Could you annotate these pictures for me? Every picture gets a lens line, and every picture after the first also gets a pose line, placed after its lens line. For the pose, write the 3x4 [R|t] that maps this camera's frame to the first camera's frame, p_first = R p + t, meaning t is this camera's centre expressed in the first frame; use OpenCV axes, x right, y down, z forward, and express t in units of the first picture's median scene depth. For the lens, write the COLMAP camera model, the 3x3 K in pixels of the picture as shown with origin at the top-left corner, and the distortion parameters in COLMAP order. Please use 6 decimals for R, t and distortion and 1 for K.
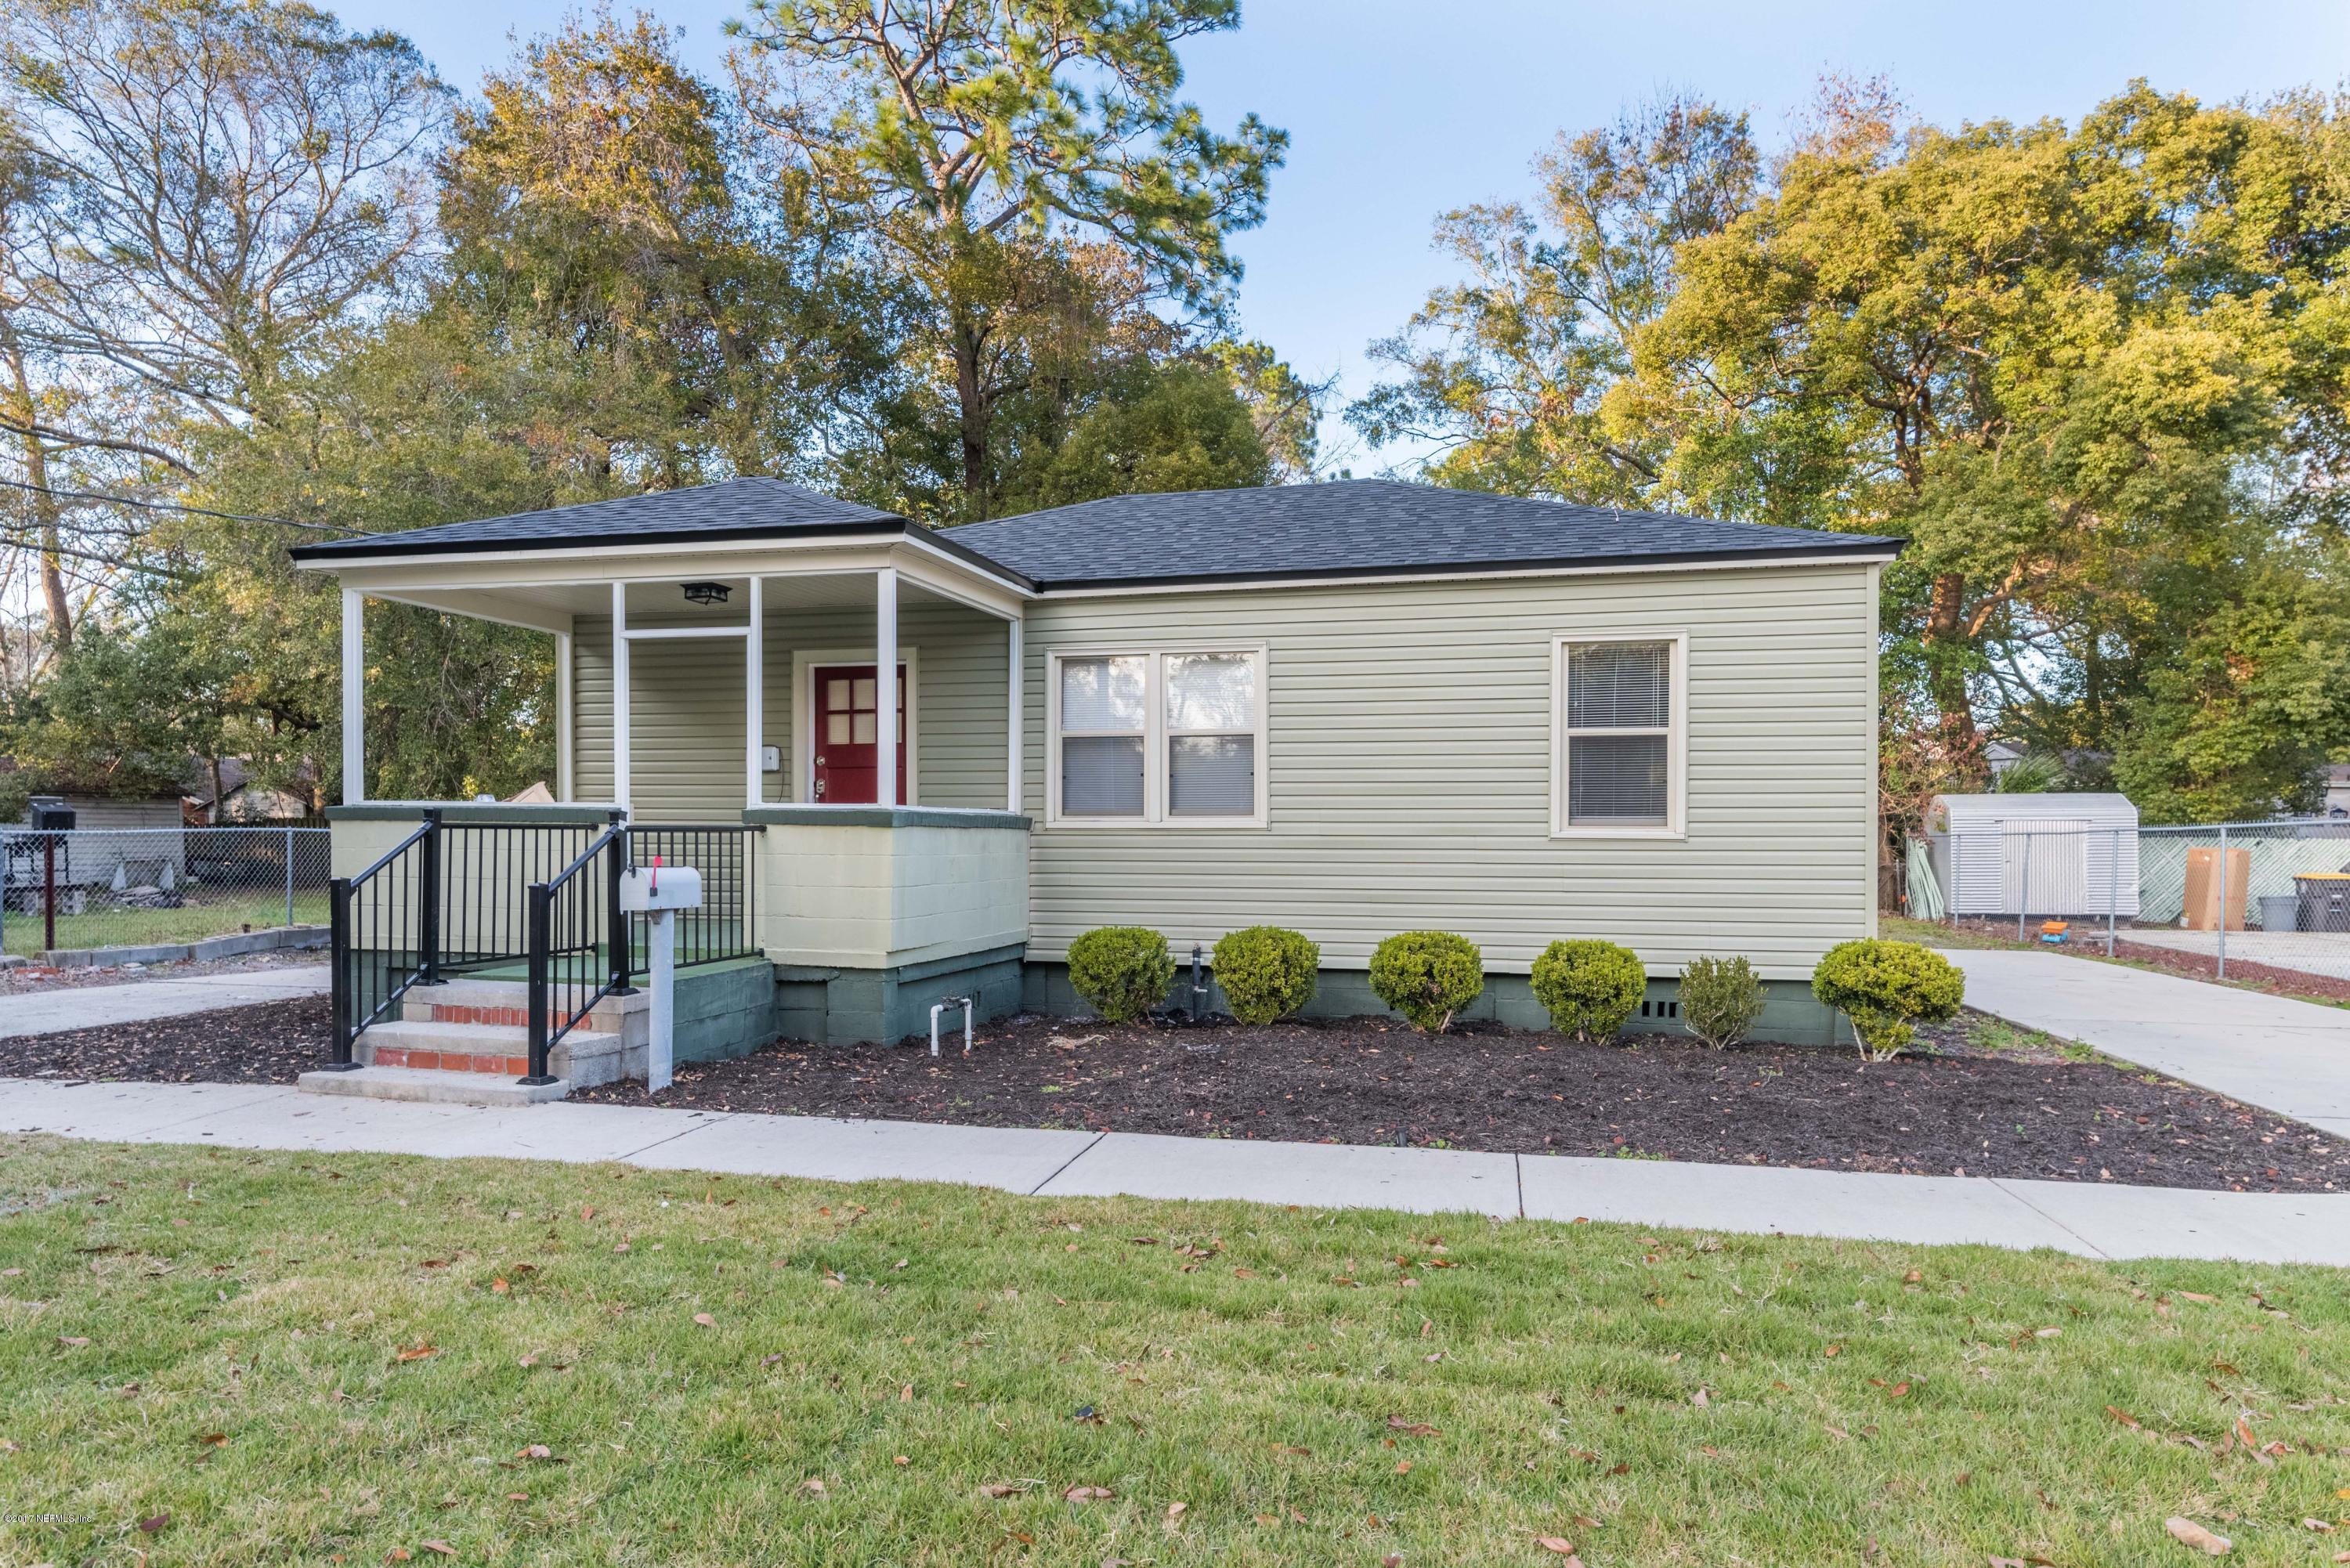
lens RADIAL K [[1410.1, 0, 1202.5], [0, 1410.1, 866.1], [0, 0, 1]] dist [-0.000648, 0.002473]
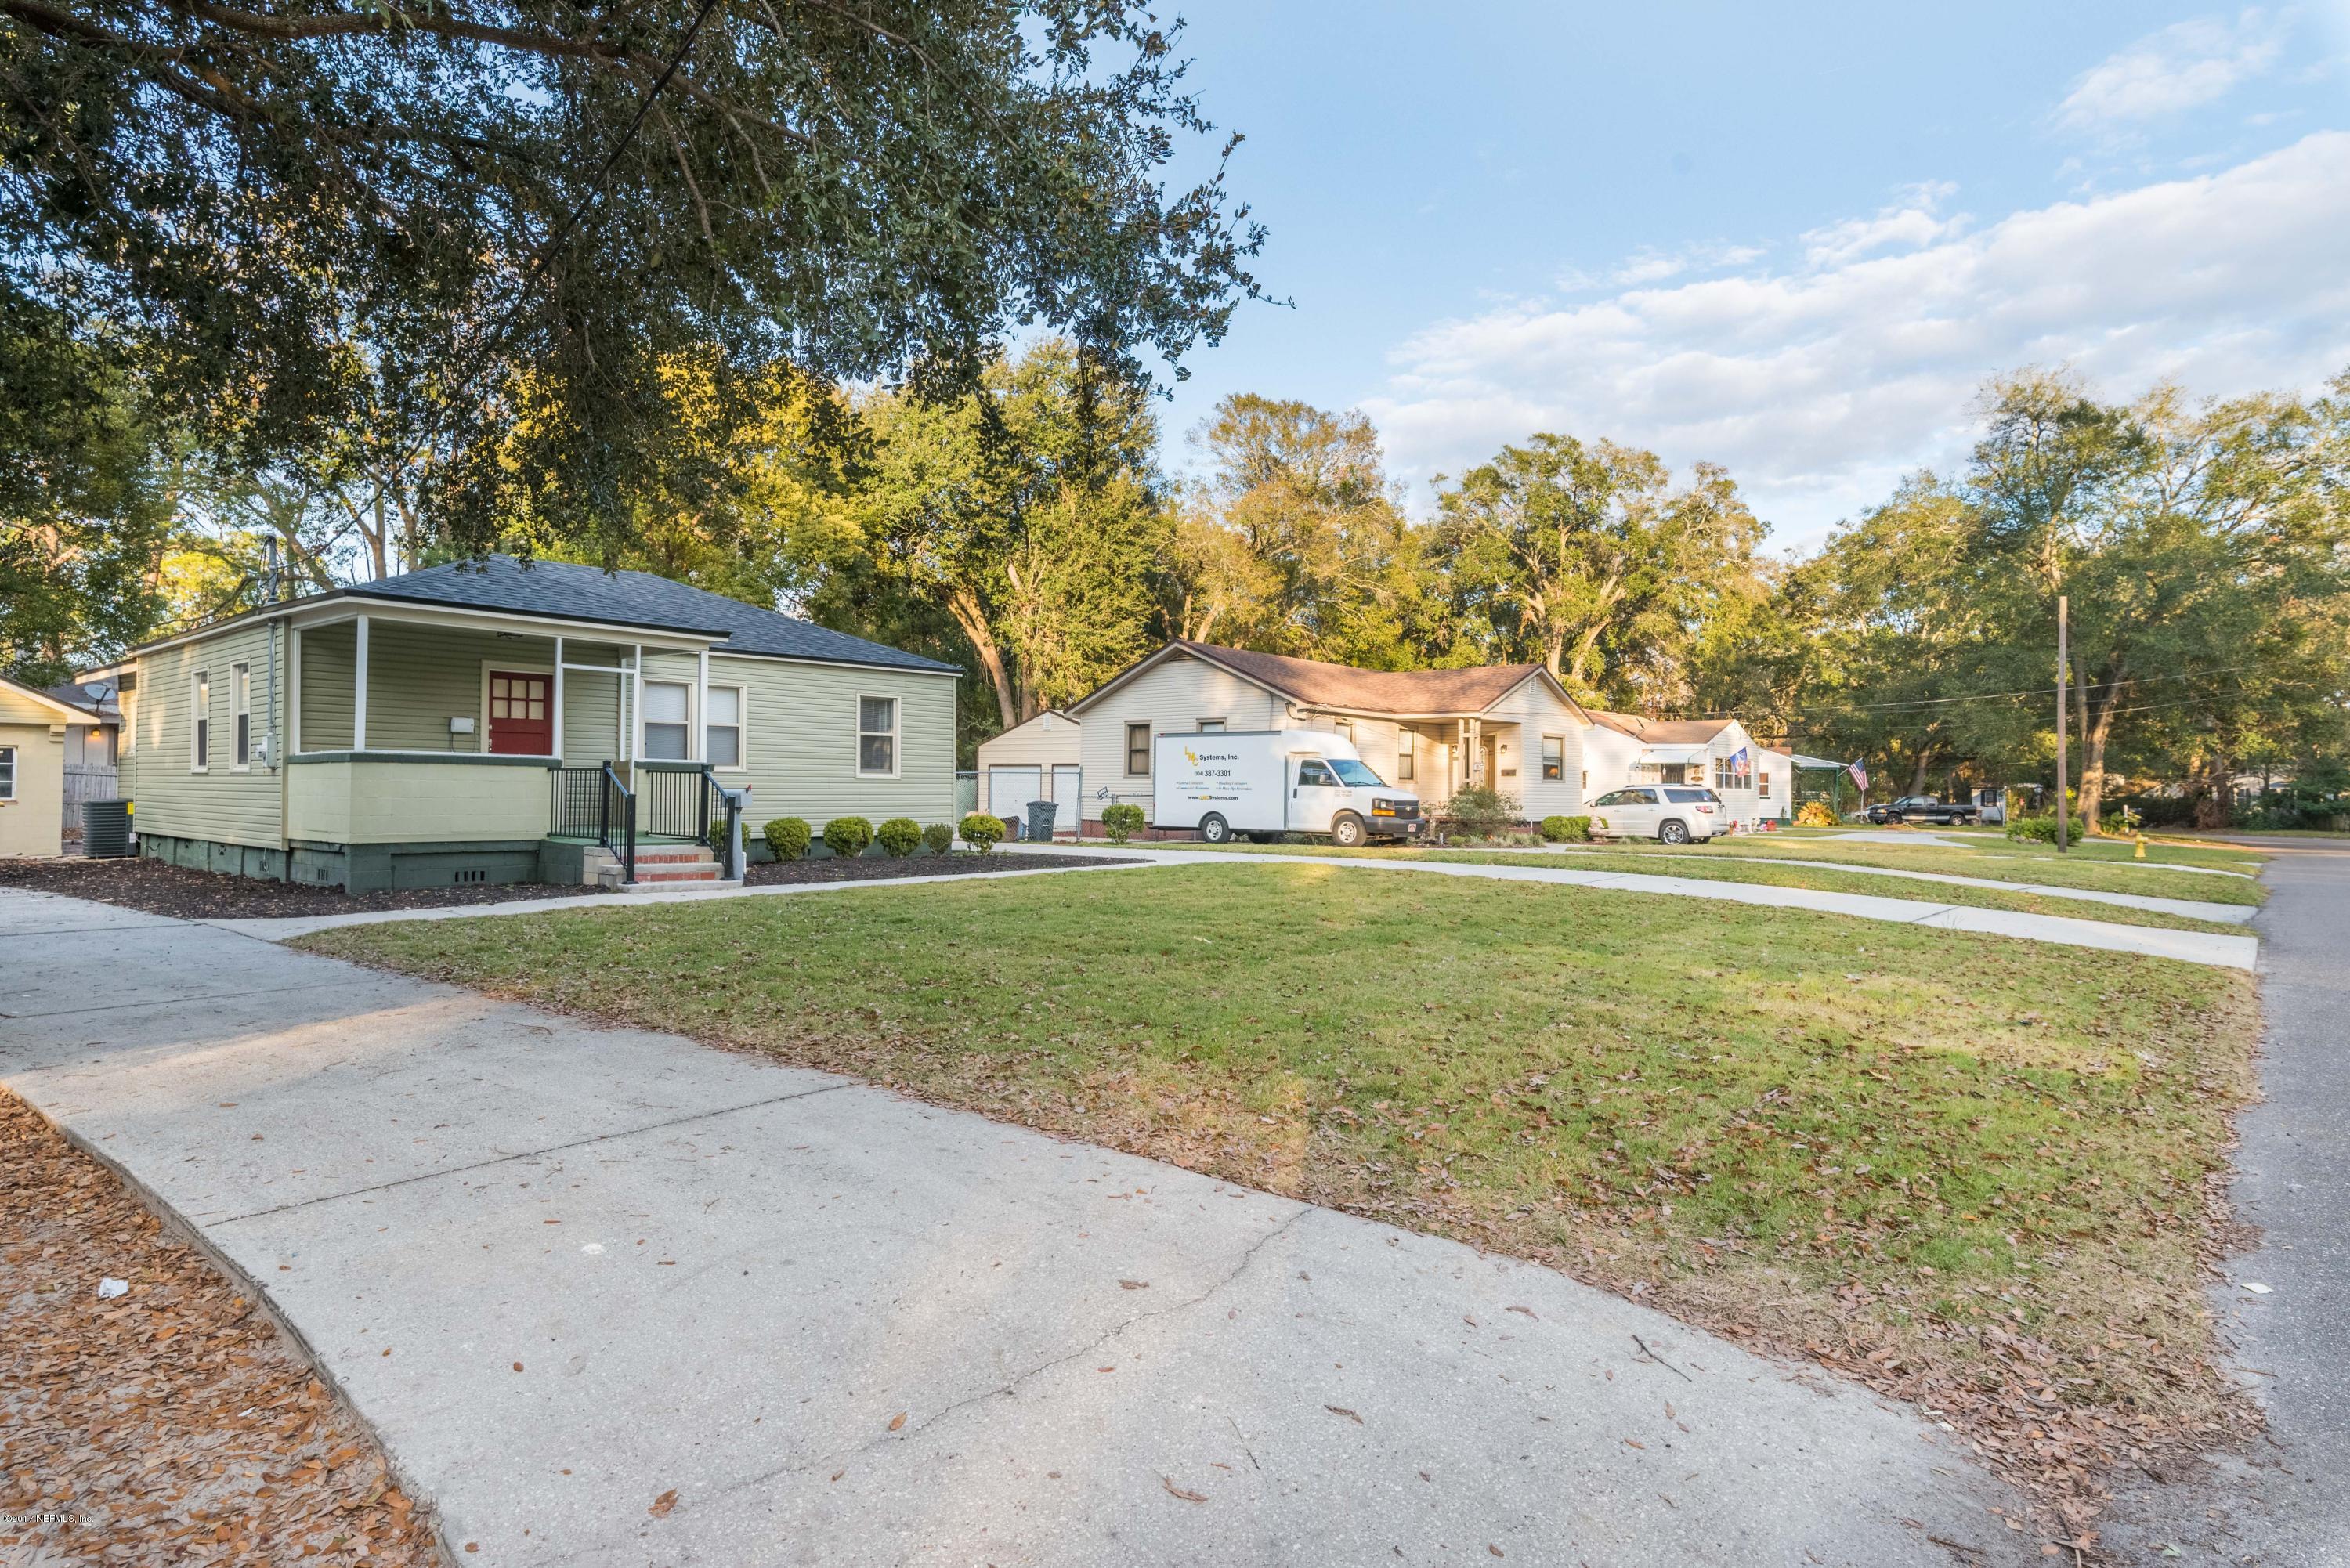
lens RADIAL K [[1310.7, 0, 1174.1], [0, 1310.7, 783.0], [0, 0, 1]] dist [-0.004868, 0.003871]
pose [[0.451144, 0.003441, 0.892444, -1.325220], [0.010001, 0.999910, -0.008911, 0.011513], [-0.892395, 0.012946, 0.451069, -0.406615]]
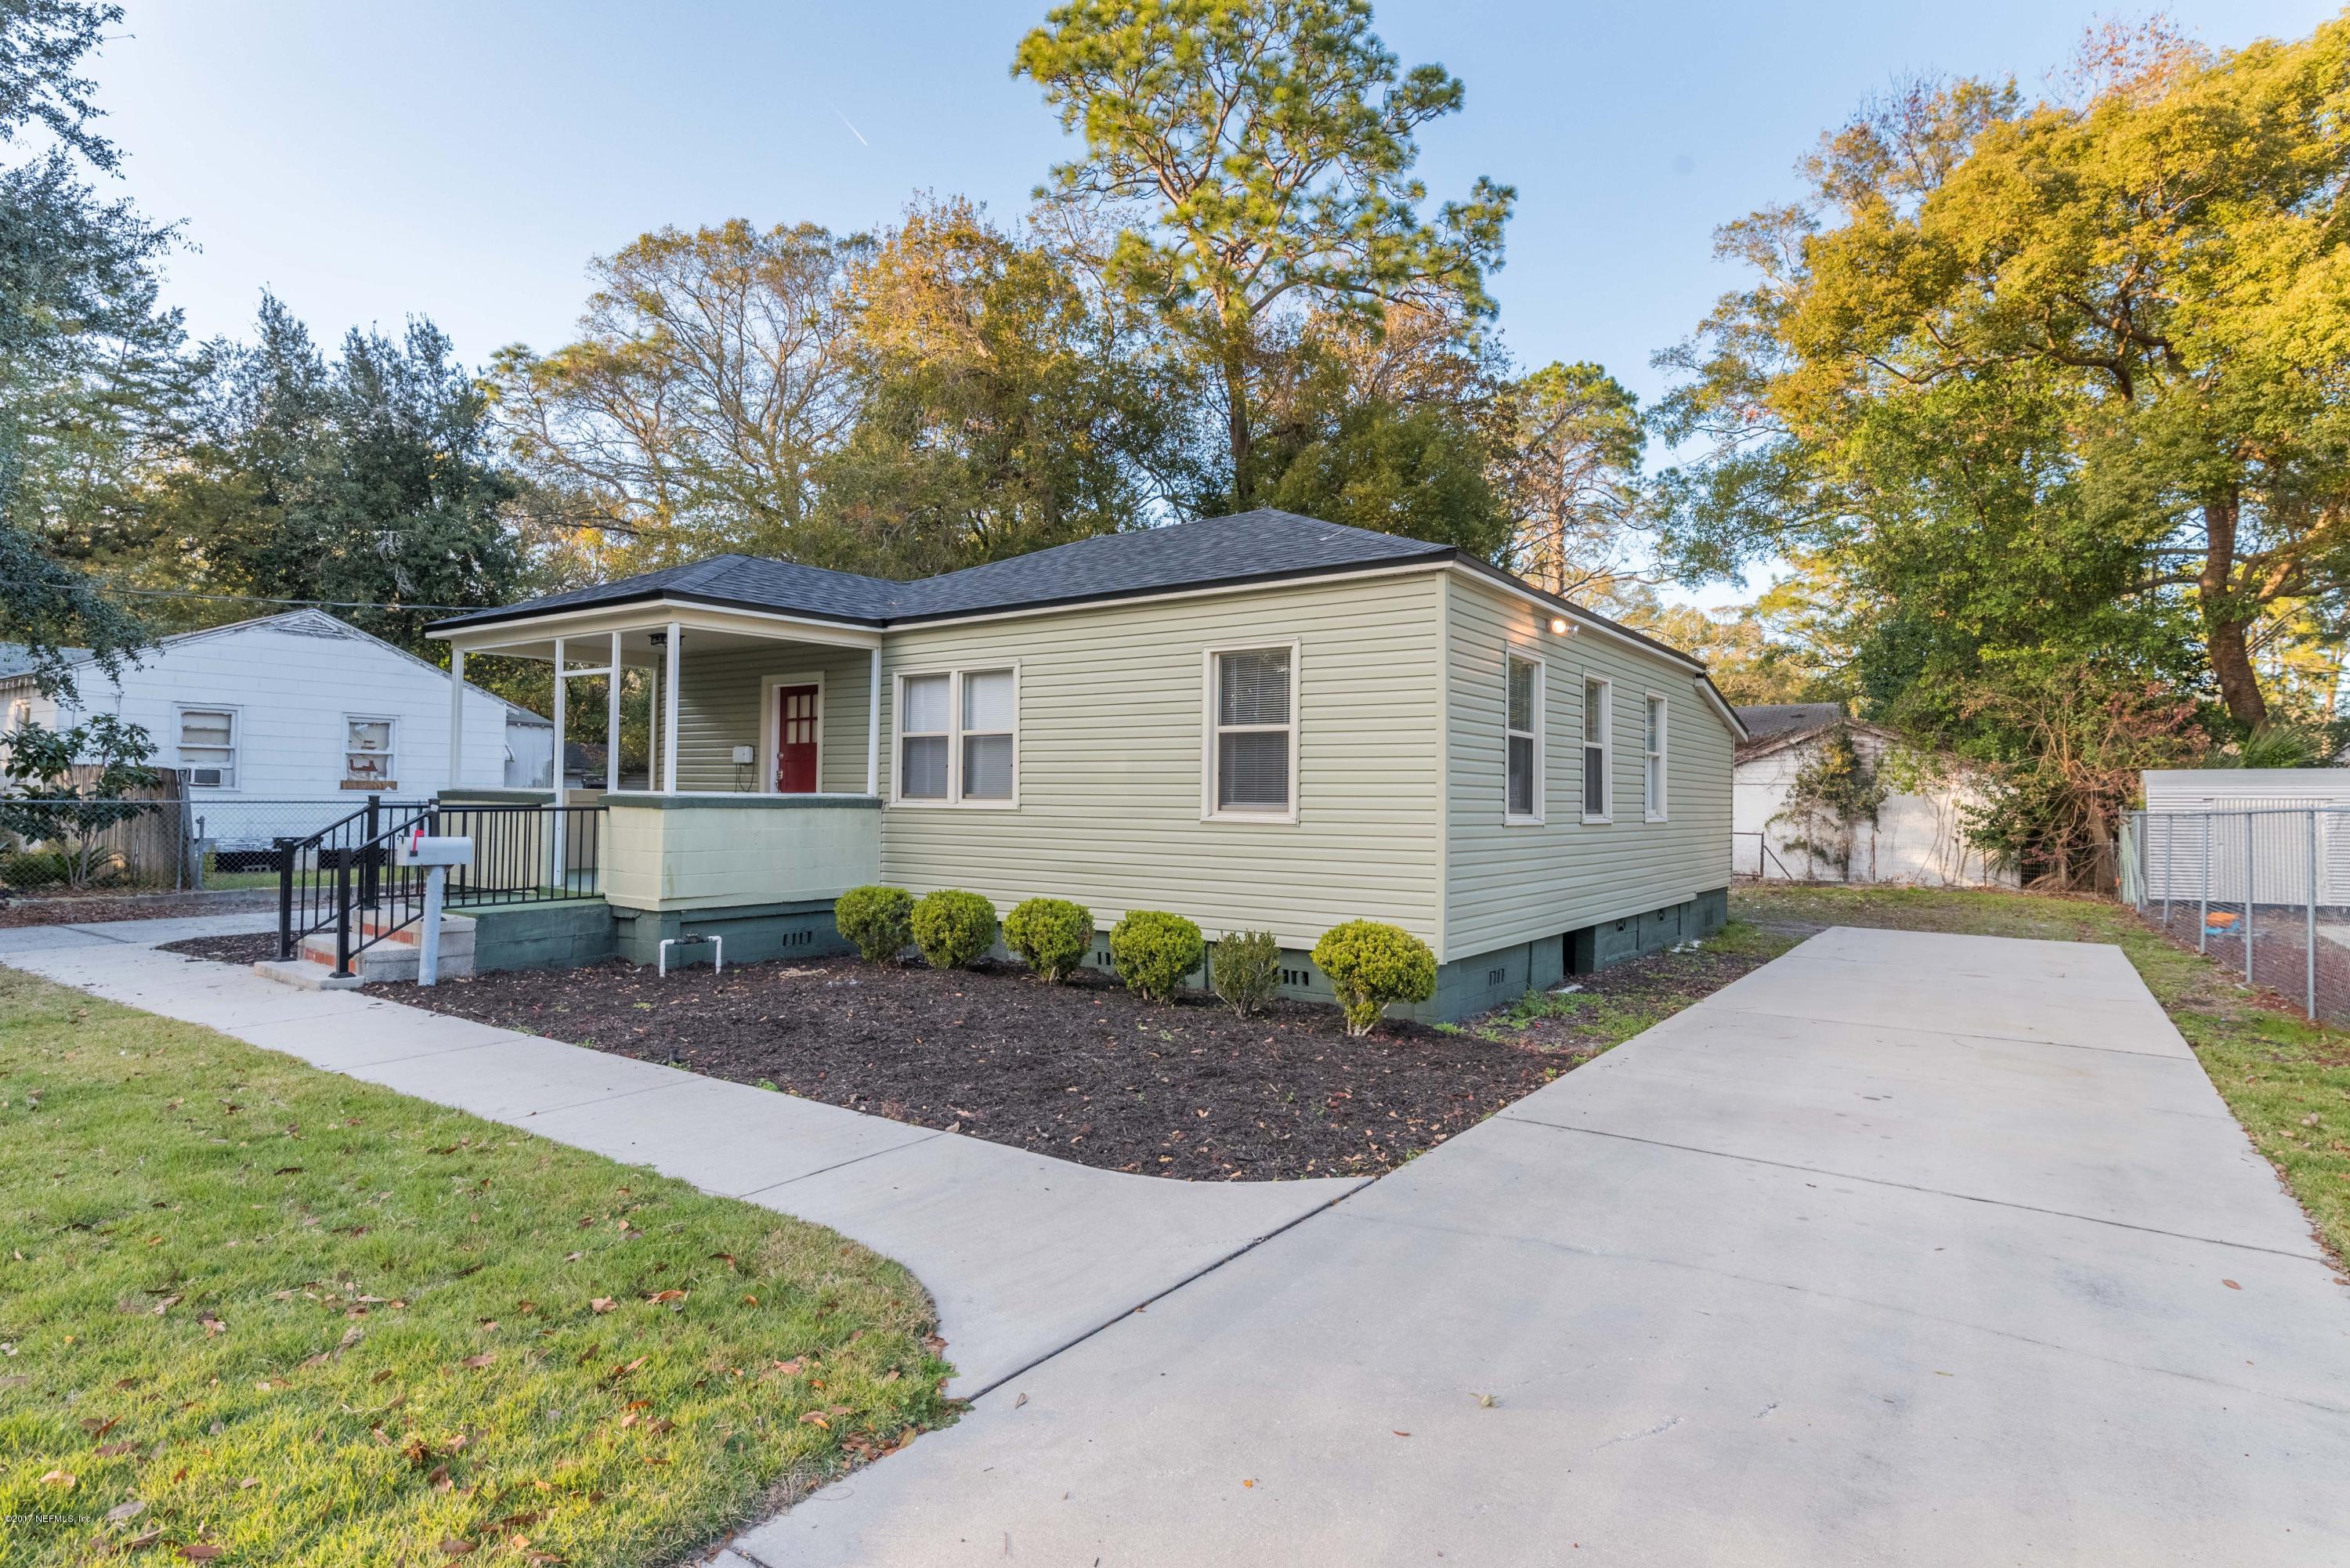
lens RADIAL K [[1203.6, 0, 1176.2], [0, 1203.6, 767.7], [0, 0, 1]] dist [0.001100, -0.000535]
pose [[0.928940, -0.002991, -0.370217, 0.542601], [-0.014826, 0.998865, -0.045270, -0.017299], [0.369933, 0.047542, 0.927841, 0.070143]]
